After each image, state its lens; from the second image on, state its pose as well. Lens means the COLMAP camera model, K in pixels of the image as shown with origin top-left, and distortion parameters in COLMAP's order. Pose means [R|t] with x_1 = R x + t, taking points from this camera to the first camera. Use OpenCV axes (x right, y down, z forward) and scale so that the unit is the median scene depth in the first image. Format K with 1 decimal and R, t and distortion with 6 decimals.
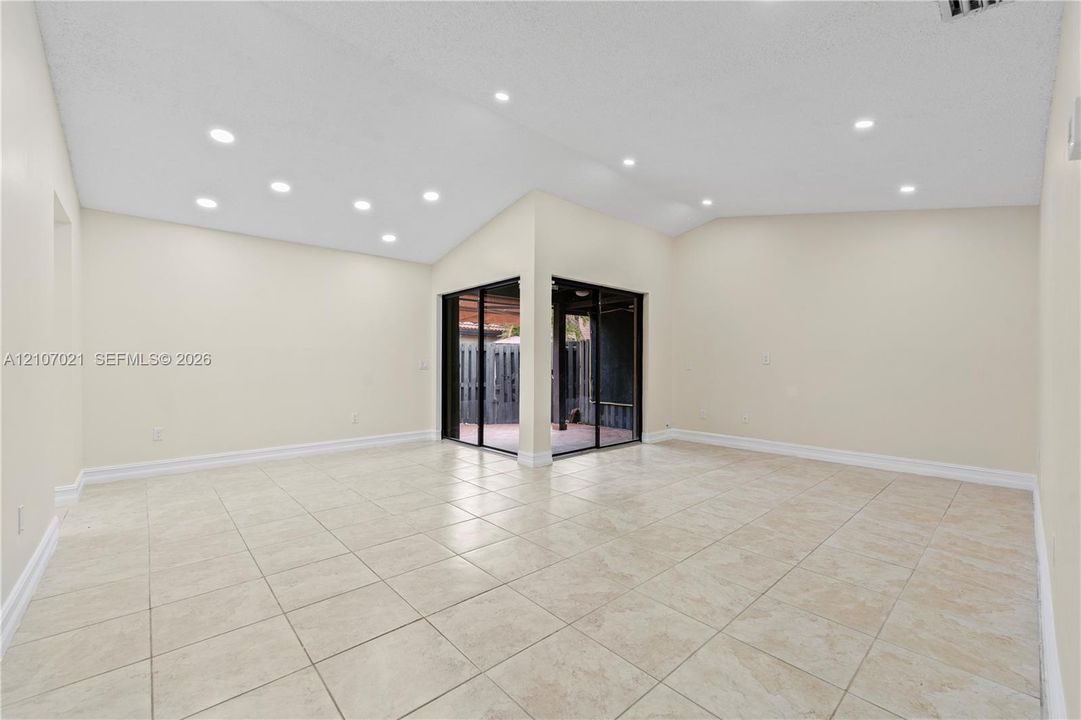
lens RADIAL K [[440.2, 0, 539.2], [0, 440.2, 365.9], [0, 0, 1]] dist [0.001398, -0.001286]
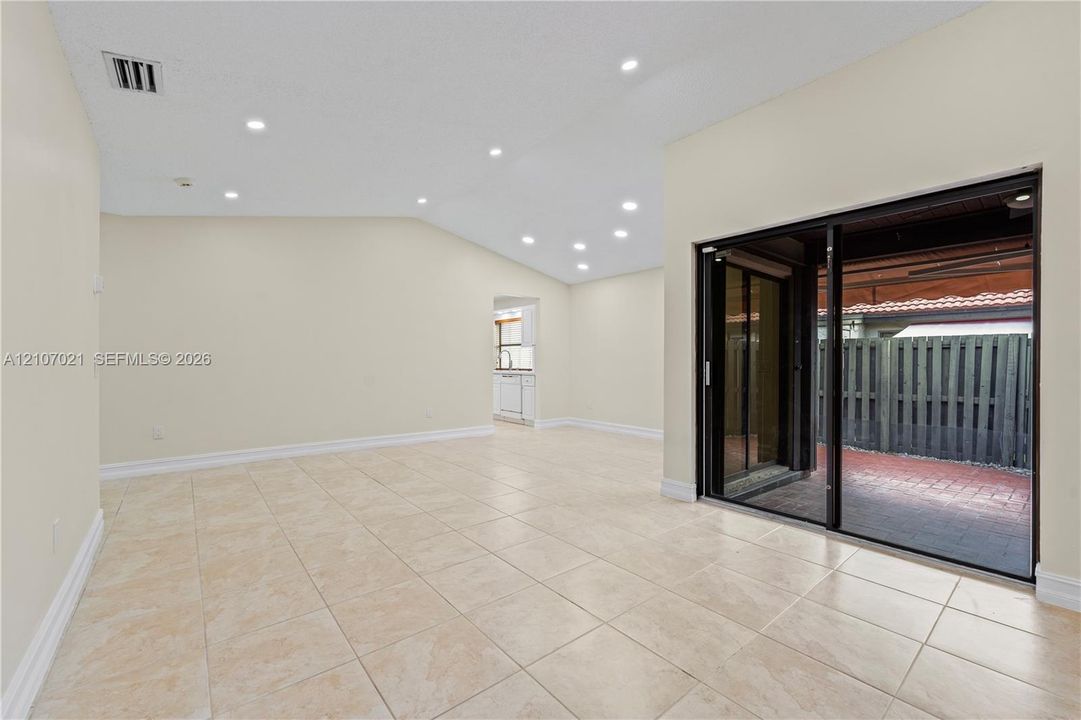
lens RADIAL K [[440.2, 0, 537.1], [0, 440.2, 367.3], [0, 0, 1]] dist [0.001398, -0.001286]
pose [[-0.051465, 0.009703, -0.998628, 0.902359], [-0.012002, 0.999875, 0.010333, -0.005682], [0.998603, 0.012518, -0.051342, 0.921266]]
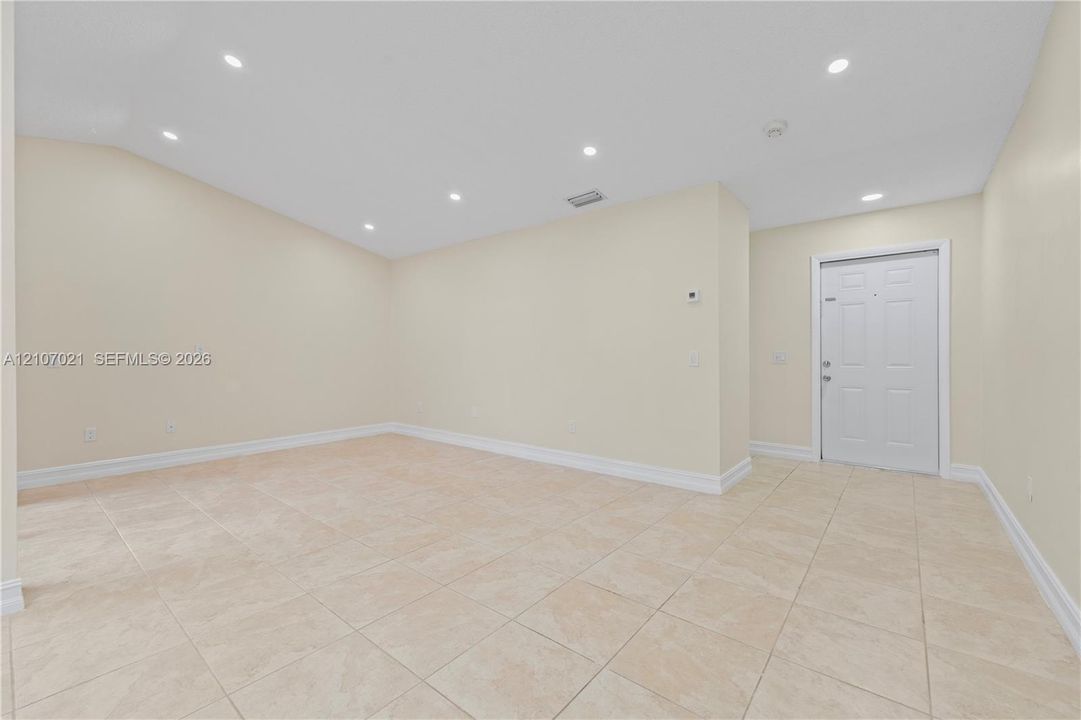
lens RADIAL K [[440.2, 0, 540.9], [0, 440.2, 360.0], [0, 0, 1]] dist [0.001398, -0.001286]
pose [[-0.152662, -0.012449, 0.988200, -0.558334], [0.010993, 0.999837, 0.014294, -0.004930], [-0.988217, 0.013046, -0.152501, 0.654763]]
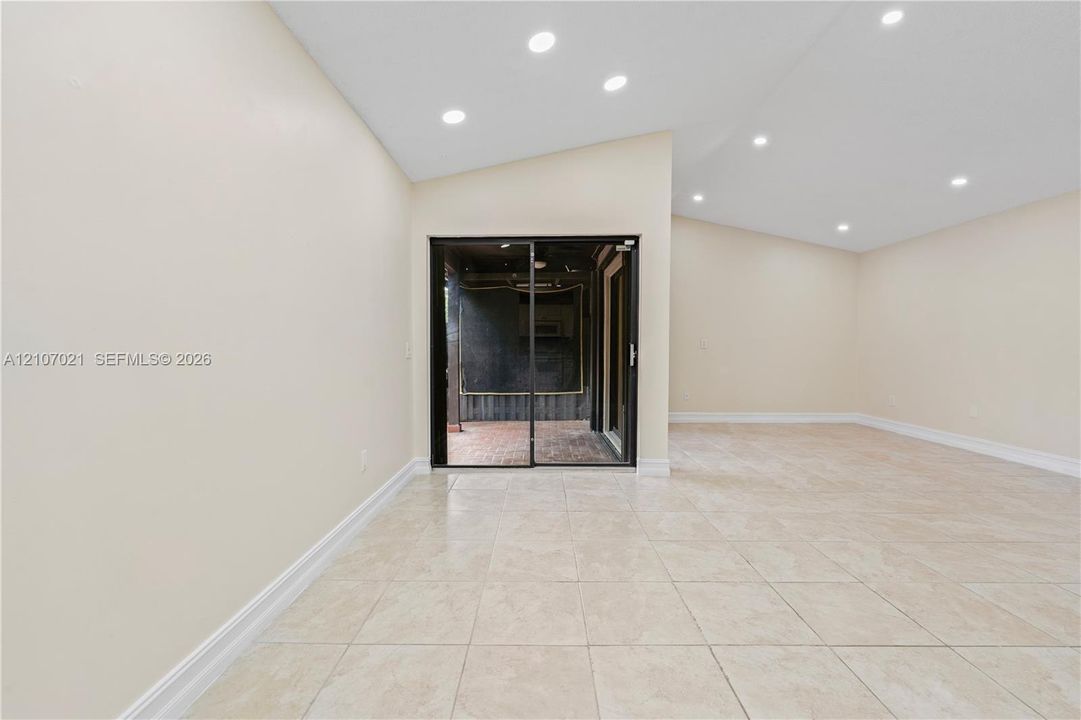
lens RADIAL K [[440.2, 0, 540.5], [0, 440.2, 358.4], [0, 0, 1]] dist [0.001398, -0.001286]
pose [[0.674527, -0.019556, 0.737991, -0.872535], [0.006762, 0.999771, 0.020312, -0.004729], [-0.738219, -0.008711, 0.674505, 0.712651]]
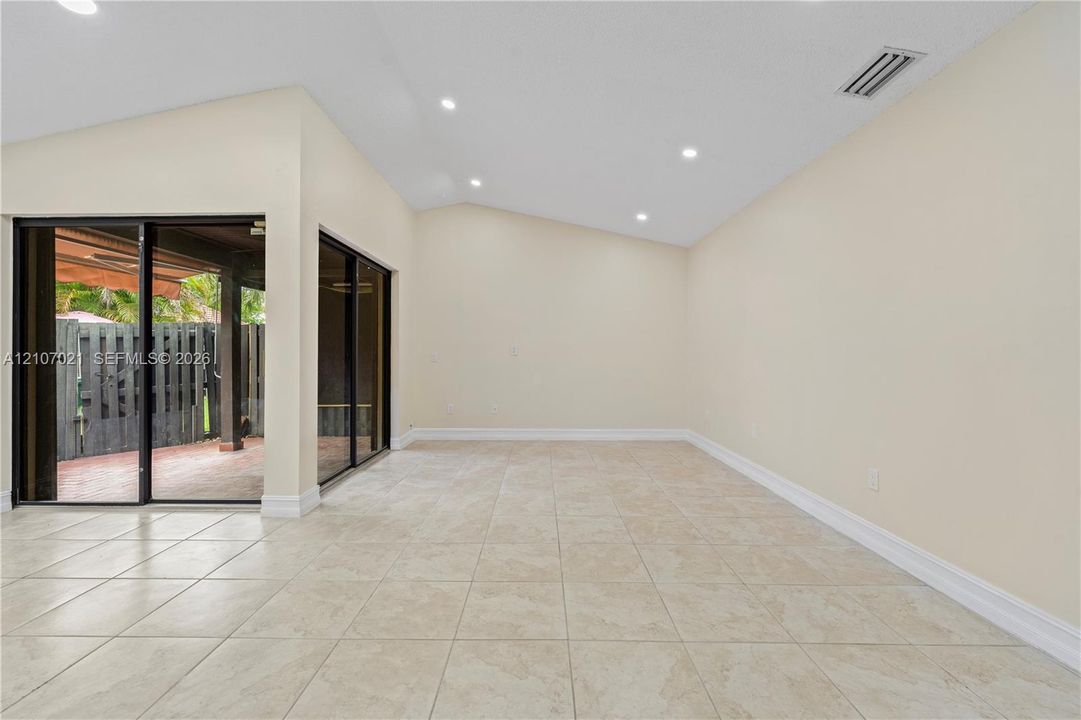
lens RADIAL K [[440.2, 0, 538.9], [0, 440.2, 355.8], [0, 0, 1]] dist [0.001398, -0.001286]
pose [[0.672438, -0.003375, 0.740146, -0.287849], [0.005183, 0.999987, -0.000150, -0.003069], [-0.740136, 0.003937, 0.672446, 0.348769]]
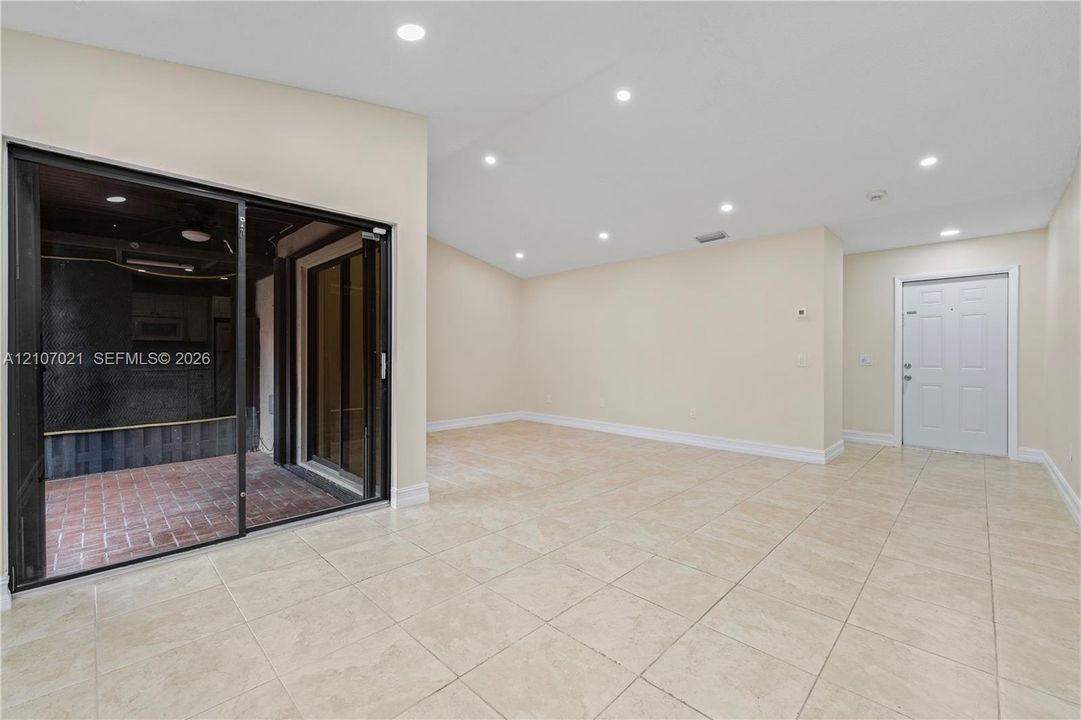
lens RADIAL K [[440.2, 0, 539.1], [0, 440.2, 361.1], [0, 0, 1]] dist [0.001398, -0.001286]
pose [[-0.057336, -0.012806, 0.998273, -0.846319], [0.005822, 0.999896, 0.013162, -0.009638], [-0.998338, 0.006566, -0.057255, 0.971735]]
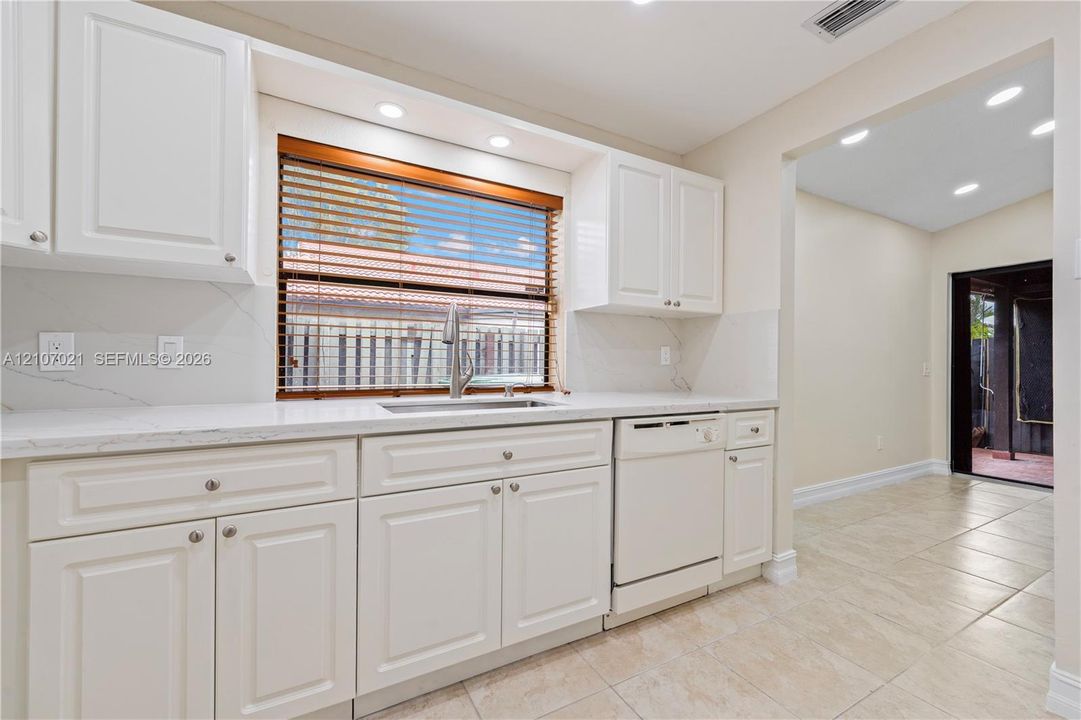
lens RADIAL K [[440.2, 0, 539.9], [0, 440.2, 358.6], [0, 0, 1]] dist [0.001398, -0.001286]
pose [[0.972963, 0.005936, -0.230886, -1.079478], [-0.009962, 0.999818, -0.016275, -0.004592], [0.230748, 0.018135, 0.972845, 0.217398]]
